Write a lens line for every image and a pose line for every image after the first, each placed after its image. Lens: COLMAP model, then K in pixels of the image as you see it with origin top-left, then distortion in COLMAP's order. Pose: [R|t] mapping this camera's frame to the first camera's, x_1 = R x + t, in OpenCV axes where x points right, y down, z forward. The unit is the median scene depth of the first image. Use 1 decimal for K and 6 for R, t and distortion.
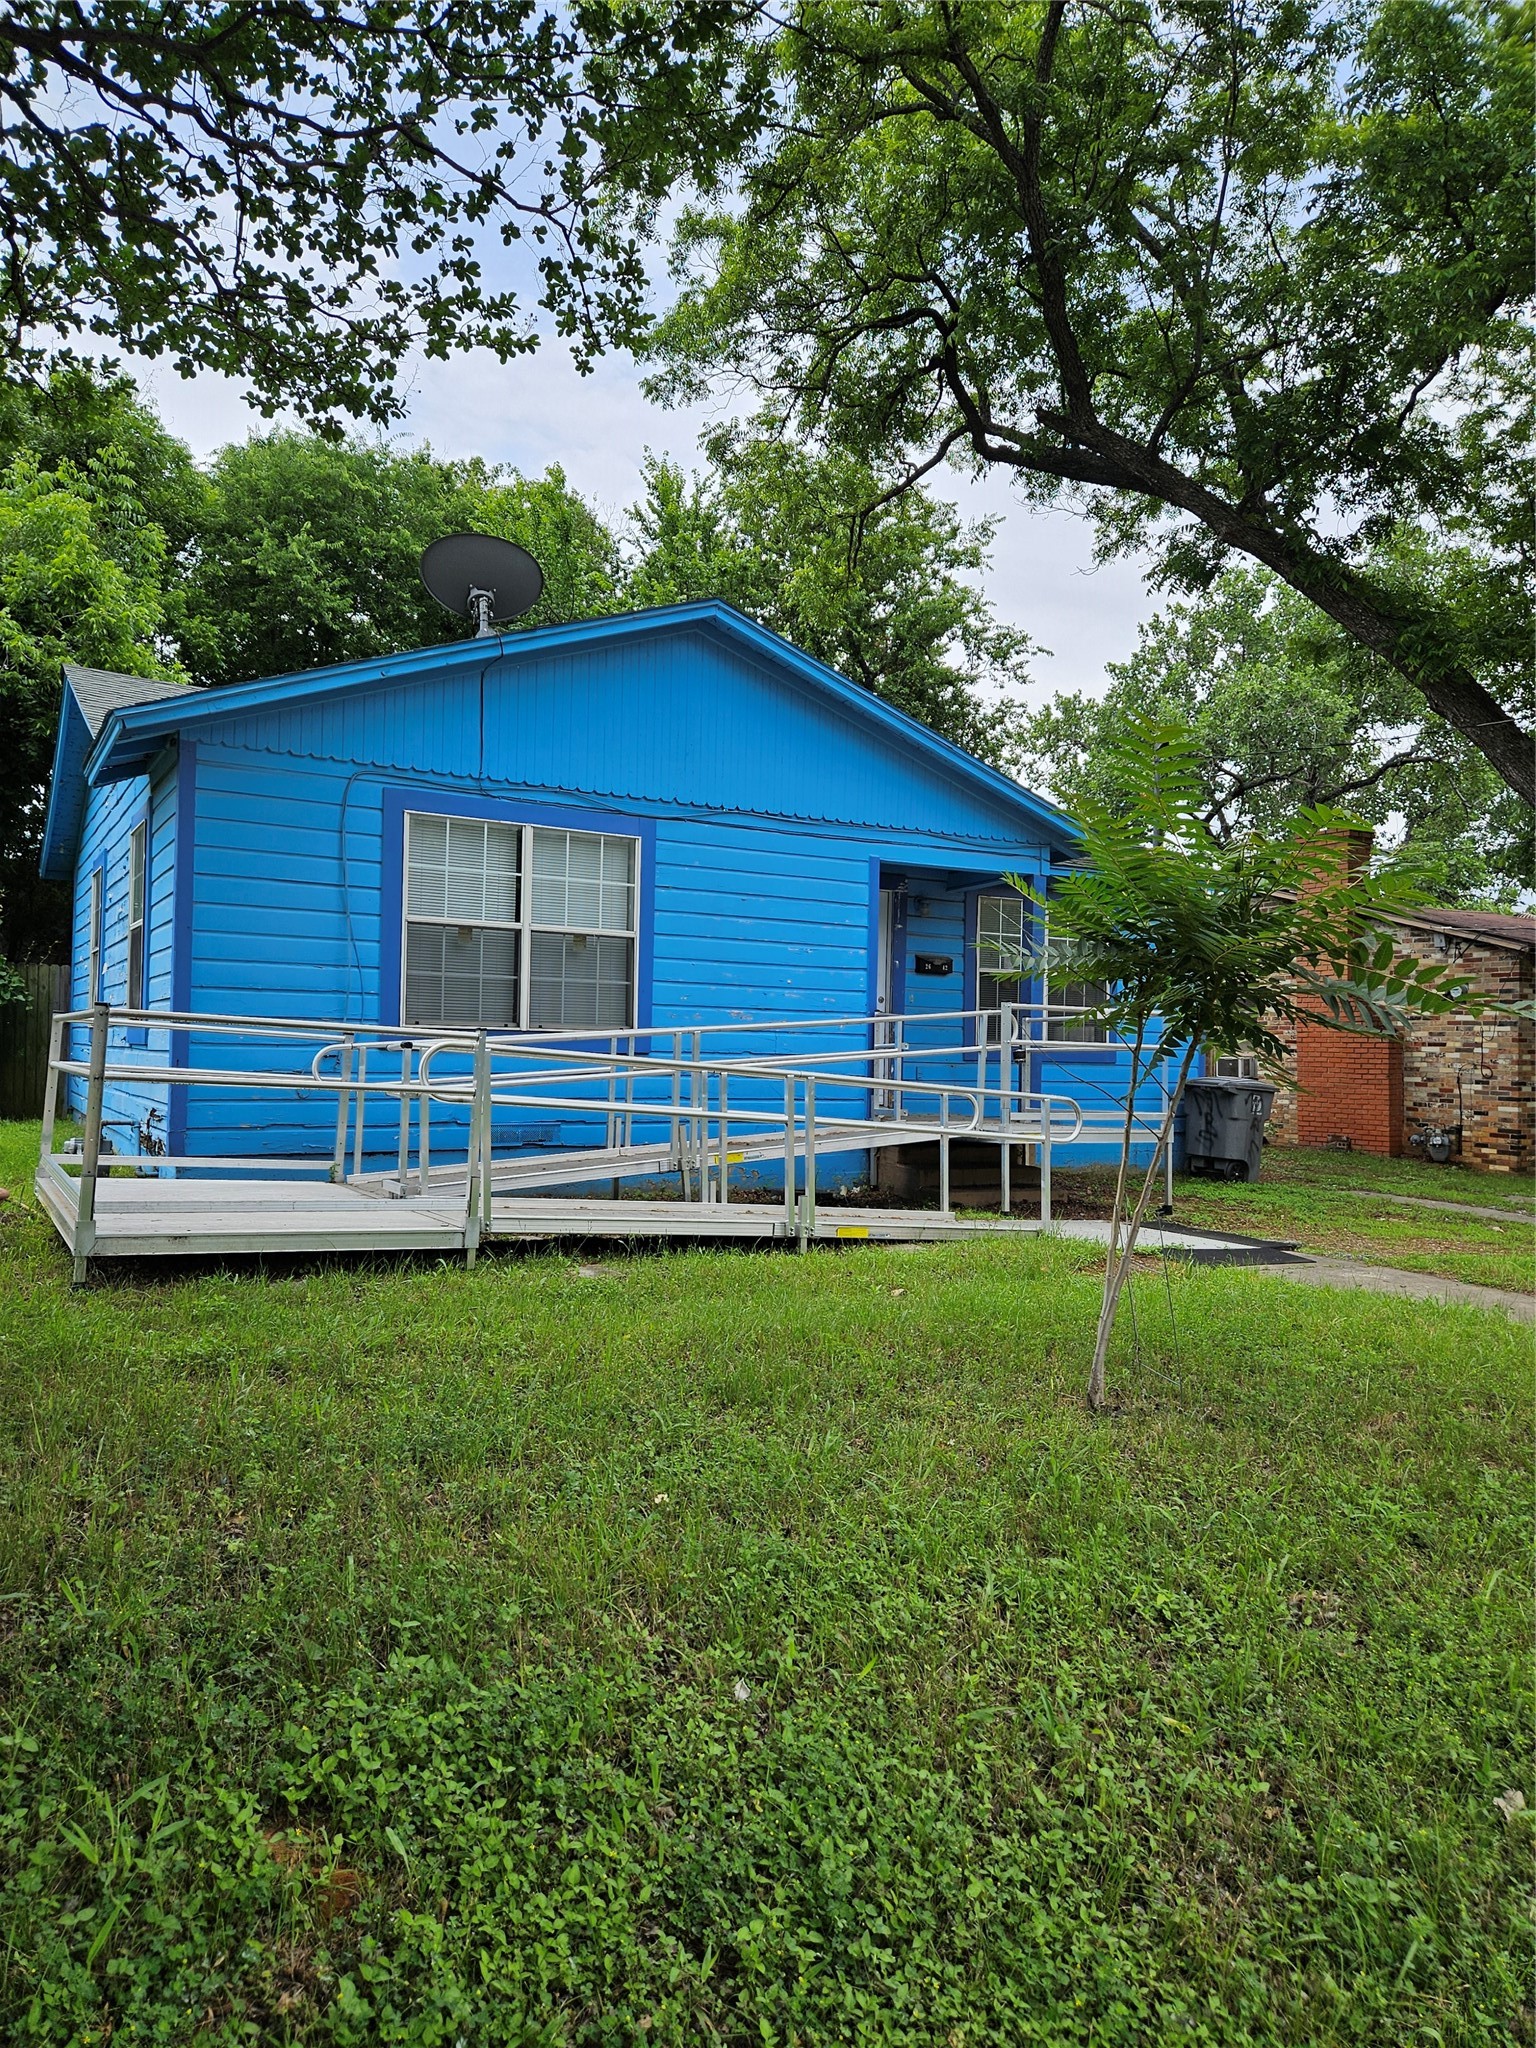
lens RADIAL K [[1377.0, 0, 736.1], [0, 1377.0, 1024.0], [0, 0, 1]] dist [0.071504, -0.063113]
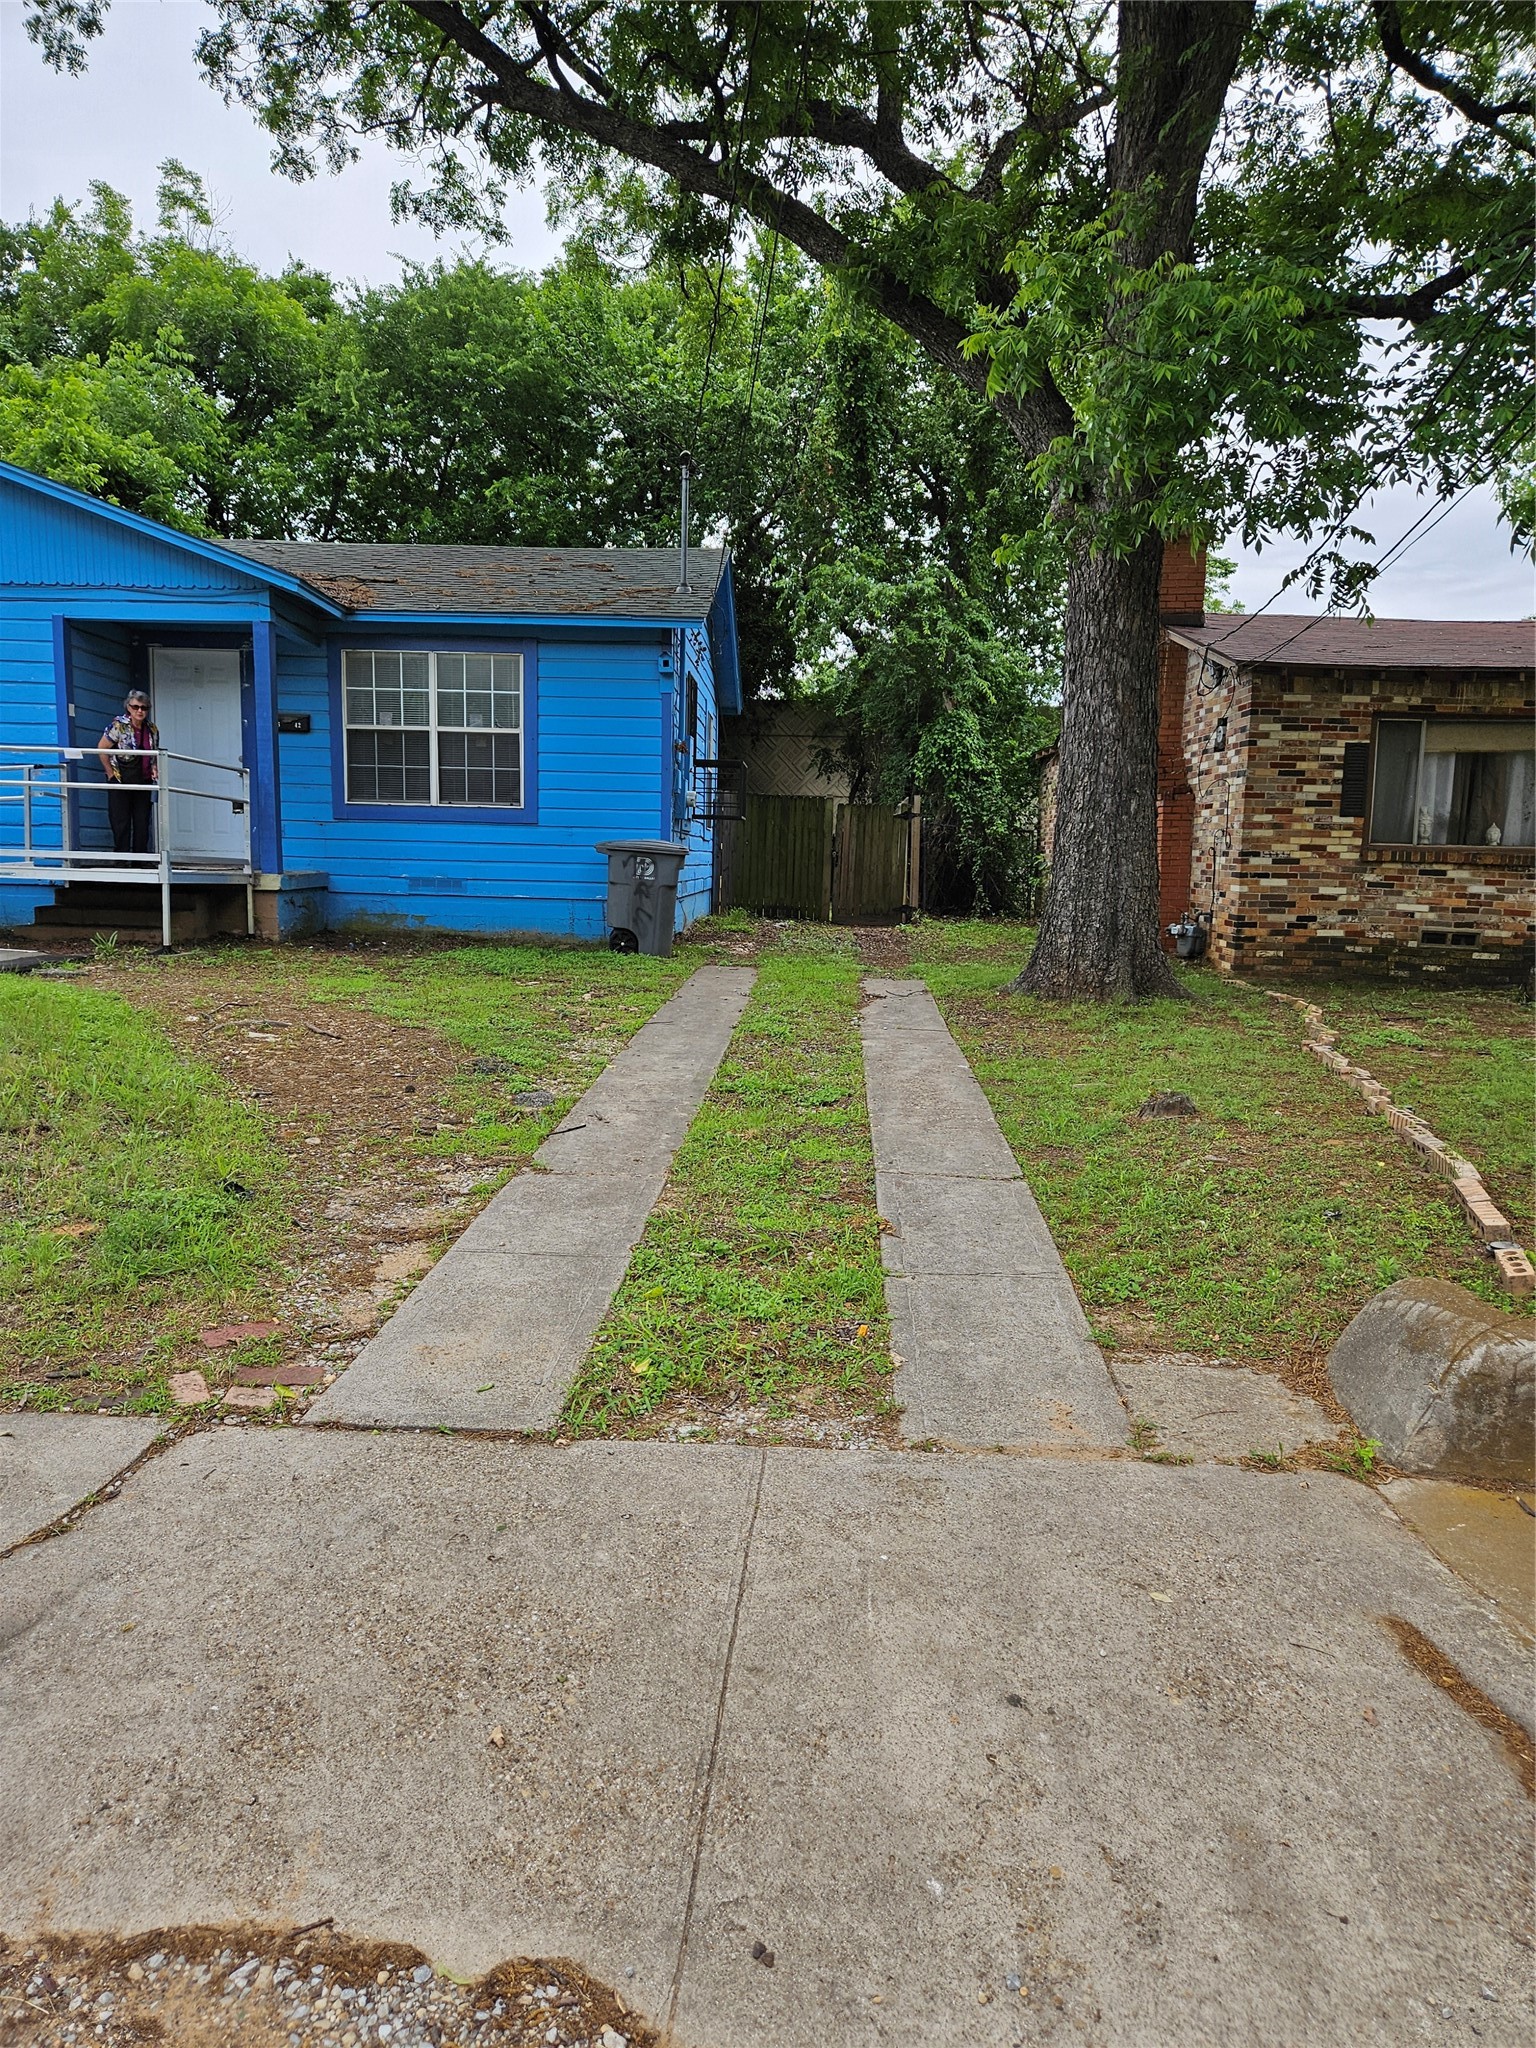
lens RADIAL K [[1377.0, 0, 736.1], [0, 1377.0, 1024.0], [0, 0, 1]] dist [0.071504, -0.063113]
pose [[0.850487, 0.058313, -0.522754, 1.171939], [0.006901, 0.992513, 0.121943, 0.065710], [0.525951, -0.107318, 0.843717, 0.347512]]
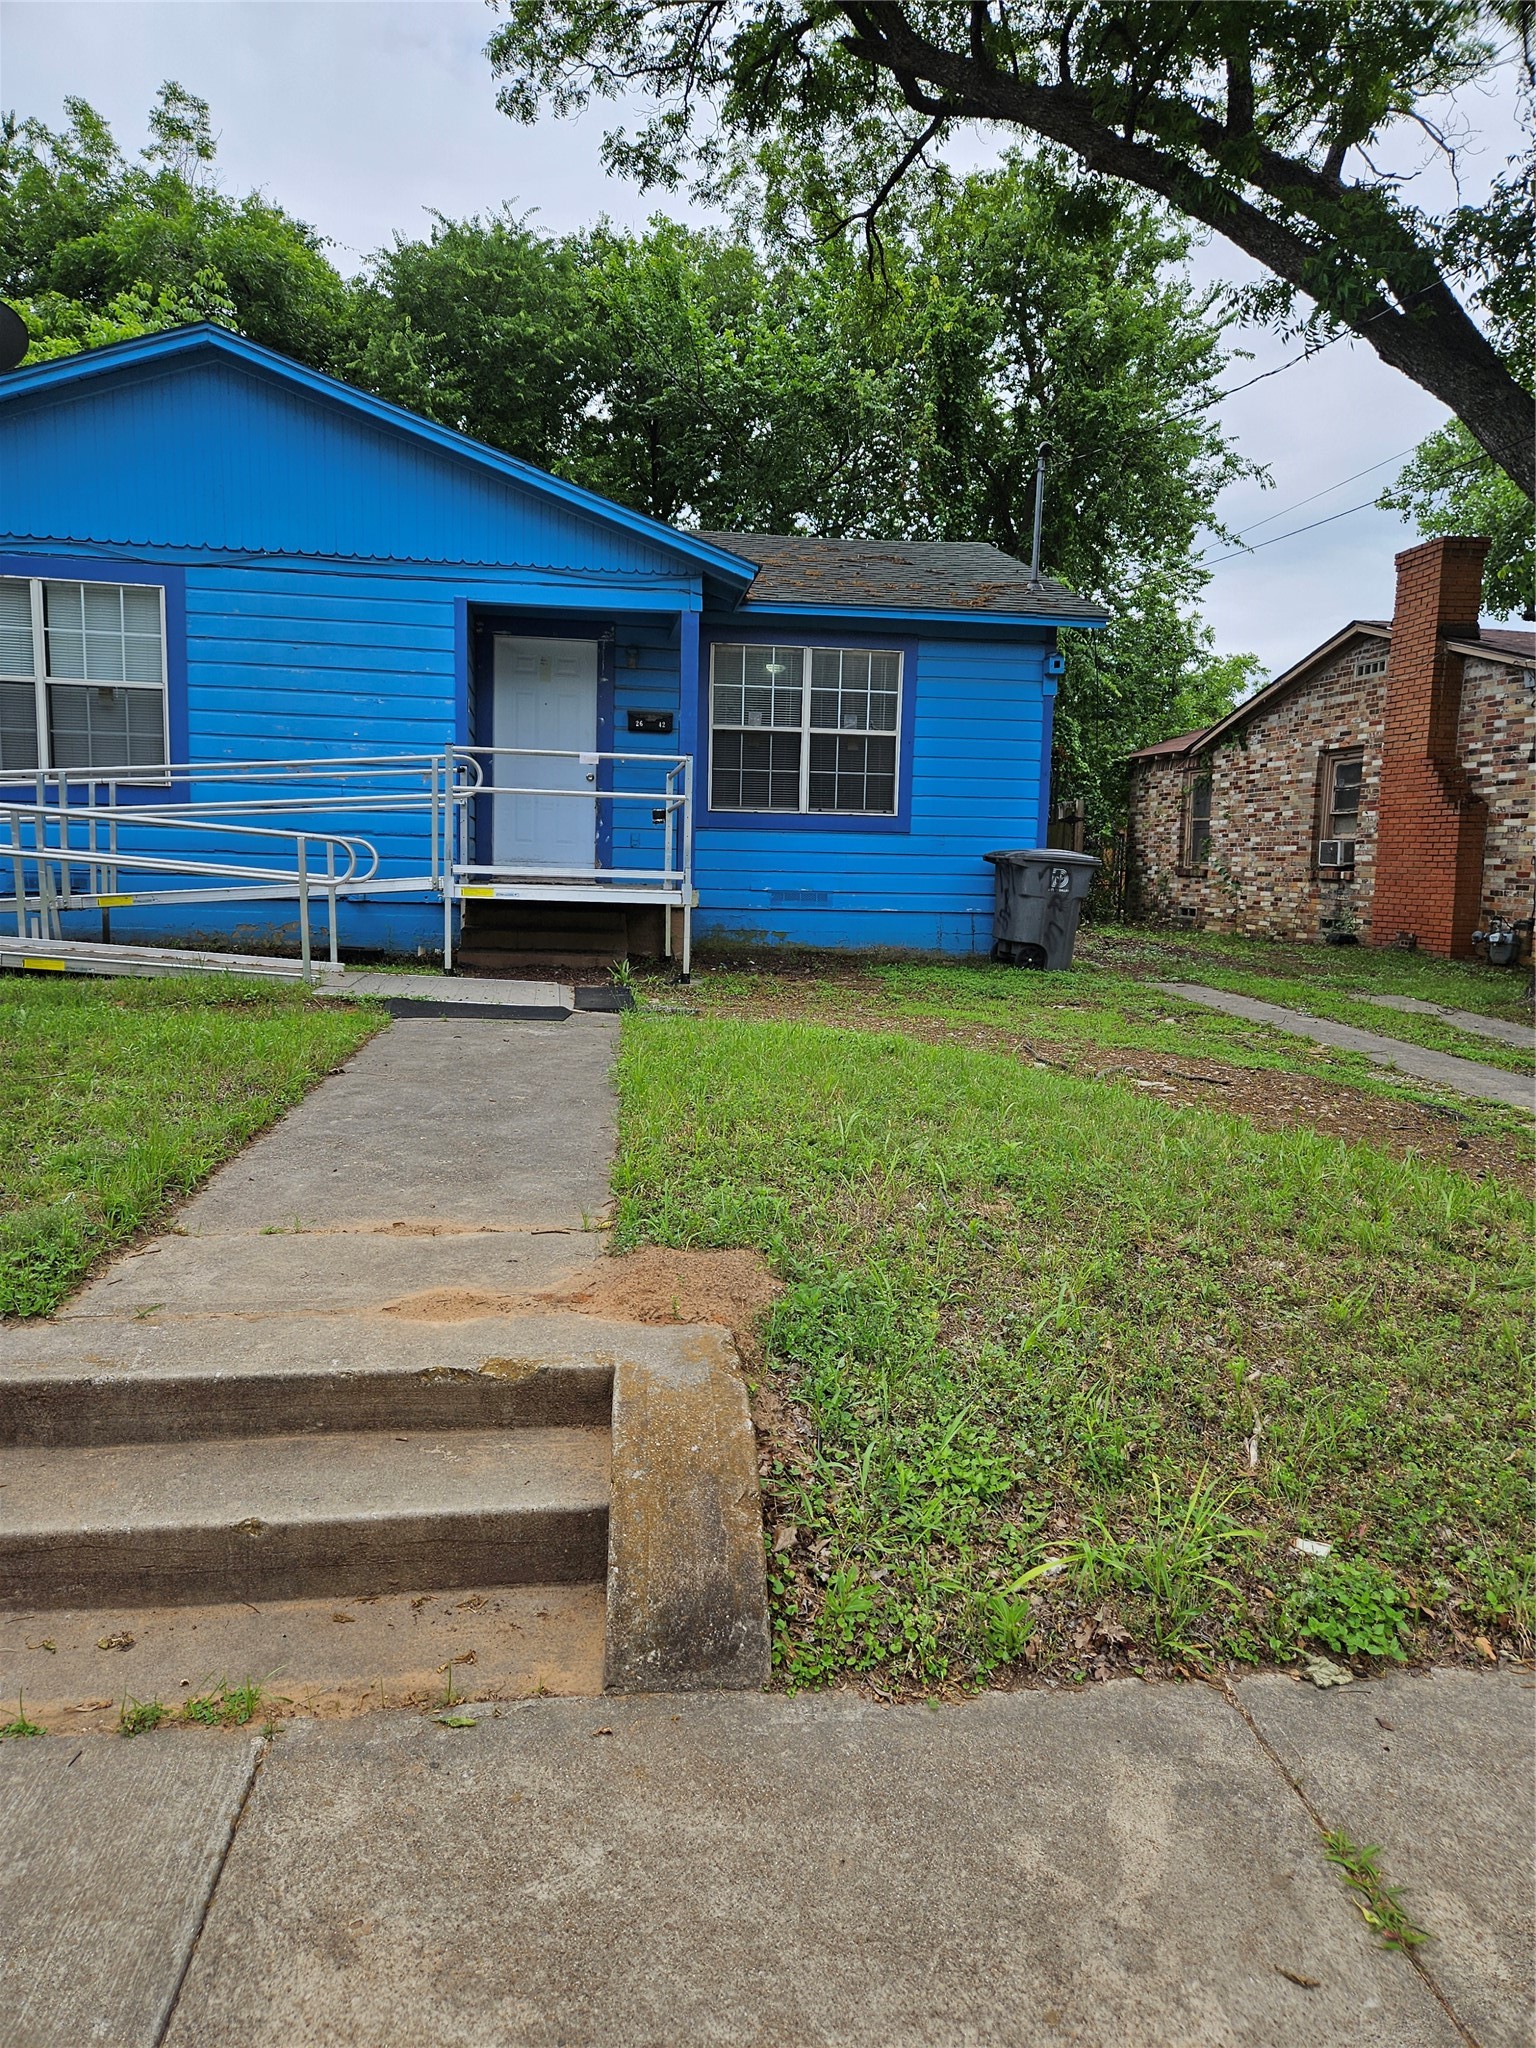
lens RADIAL K [[1377.0, 0, 736.1], [0, 1377.0, 1024.0], [0, 0, 1]] dist [0.071504, -0.063113]
pose [[0.930585, 0.042450, -0.363607, 0.650839], [0.004611, 0.991816, 0.127594, 0.048031], [0.366047, -0.120414, 0.922773, 0.171253]]
